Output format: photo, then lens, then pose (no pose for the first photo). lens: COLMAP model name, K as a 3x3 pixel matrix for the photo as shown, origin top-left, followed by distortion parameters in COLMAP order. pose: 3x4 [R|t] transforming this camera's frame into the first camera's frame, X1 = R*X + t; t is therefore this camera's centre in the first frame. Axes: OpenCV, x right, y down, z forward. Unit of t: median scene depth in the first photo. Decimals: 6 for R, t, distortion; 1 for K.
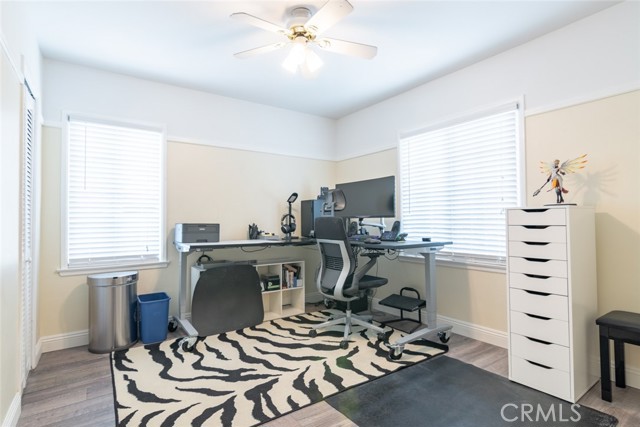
lens RADIAL K [[325.5, 0, 319.4], [0, 325.5, 214.5], [0, 0, 1]] dist [-0.002408, -0.000300]
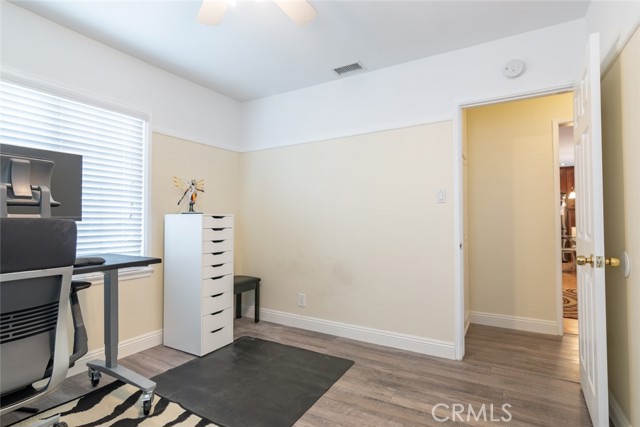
lens RADIAL K [[325.5, 0, 318.7], [0, 325.5, 214.1], [0, 0, 1]] dist [-0.002408, -0.000300]
pose [[-0.415248, 0.030006, 0.909213, -0.660542], [-0.005779, 0.999349, -0.035620, 0.017588], [-0.909690, -0.020045, -0.414804, 1.032103]]
